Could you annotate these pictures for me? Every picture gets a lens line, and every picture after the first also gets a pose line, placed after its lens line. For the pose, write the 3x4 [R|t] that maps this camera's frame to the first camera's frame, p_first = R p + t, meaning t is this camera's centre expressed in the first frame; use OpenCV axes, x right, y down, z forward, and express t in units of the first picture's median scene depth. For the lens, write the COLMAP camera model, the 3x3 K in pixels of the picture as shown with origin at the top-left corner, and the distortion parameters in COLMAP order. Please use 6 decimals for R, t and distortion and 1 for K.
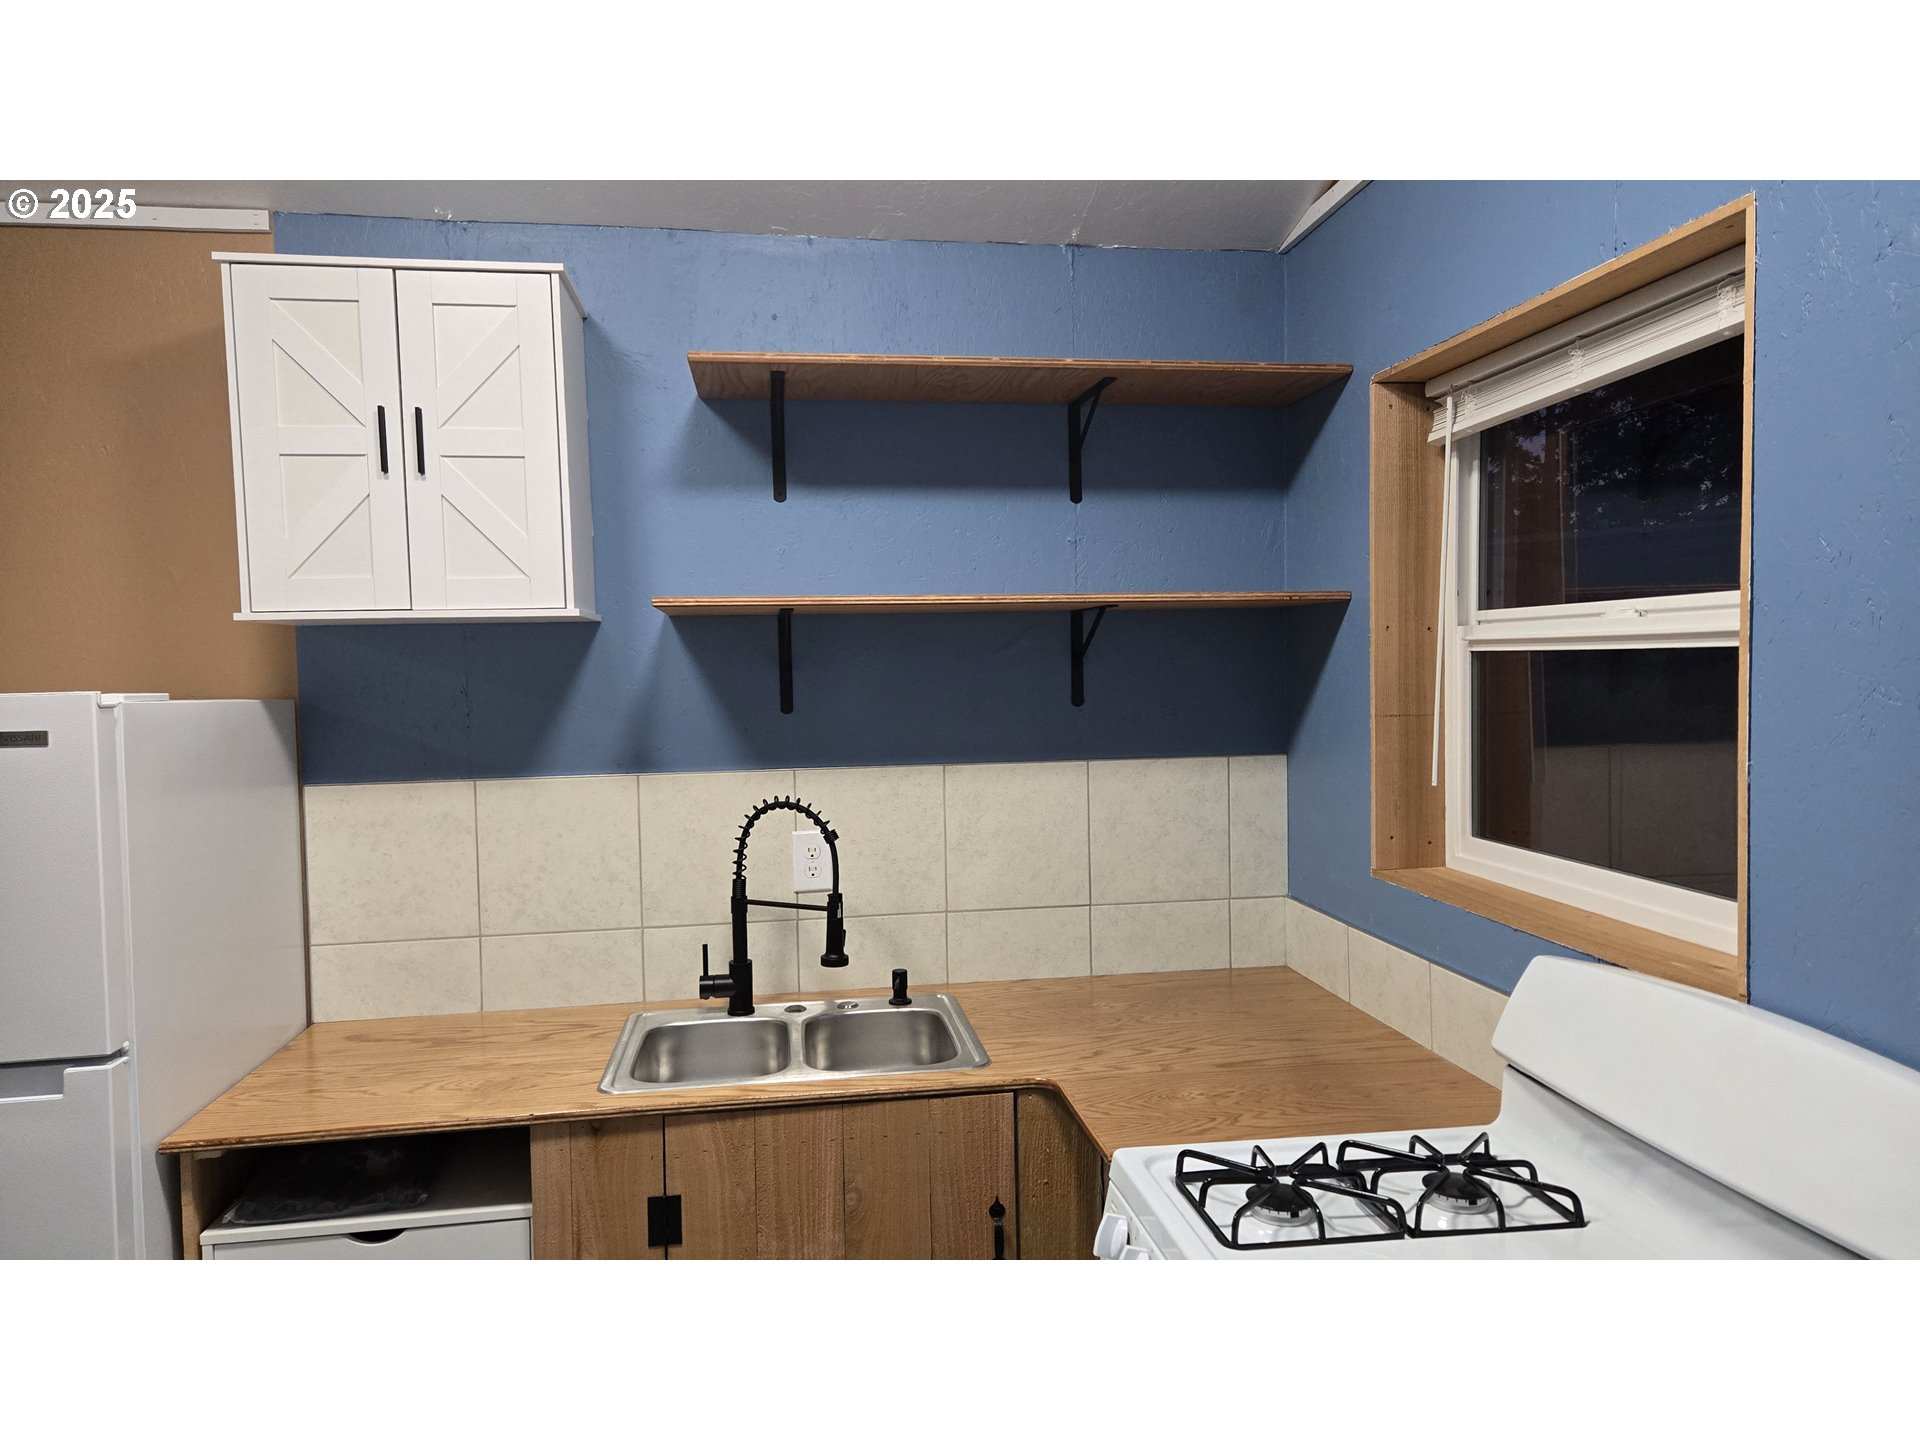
lens RADIAL K [[1258.6, 0, 933.2], [0, 1258.6, 716.5], [0, 0, 1]] dist [0.085414, -0.070734]
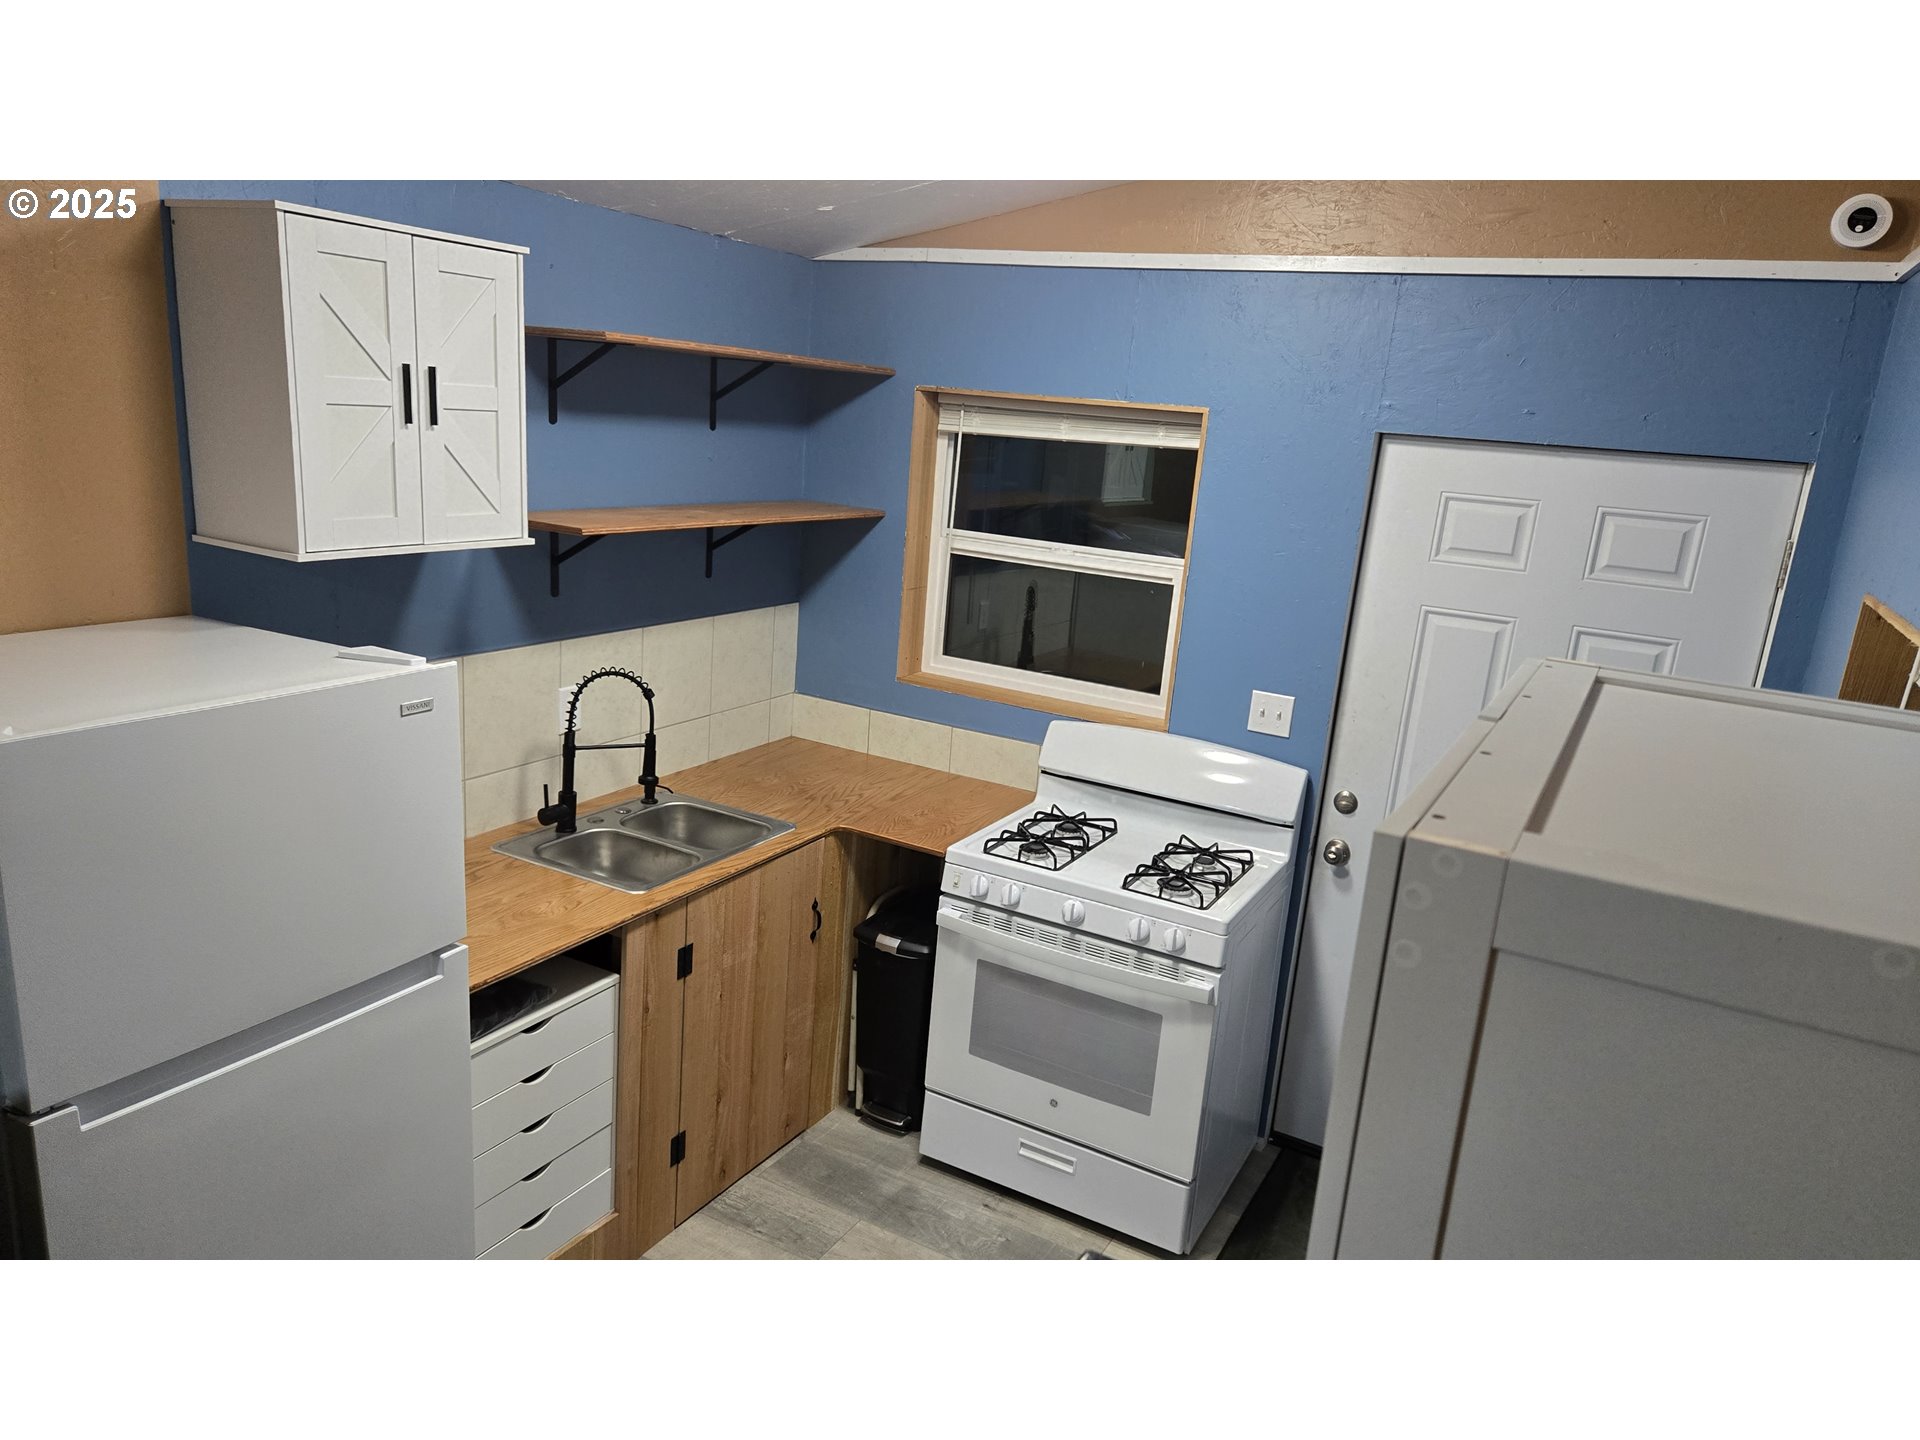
lens RADIAL K [[1258.6, 0, 933.2], [0, 1258.6, 716.5], [0, 0, 1]] dist [0.085414, -0.070734]
pose [[0.616286, -0.124575, 0.777607, -0.981730], [-0.052817, 0.978648, 0.198641, -0.174203], [-0.785750, -0.163490, 0.596547, -0.072730]]
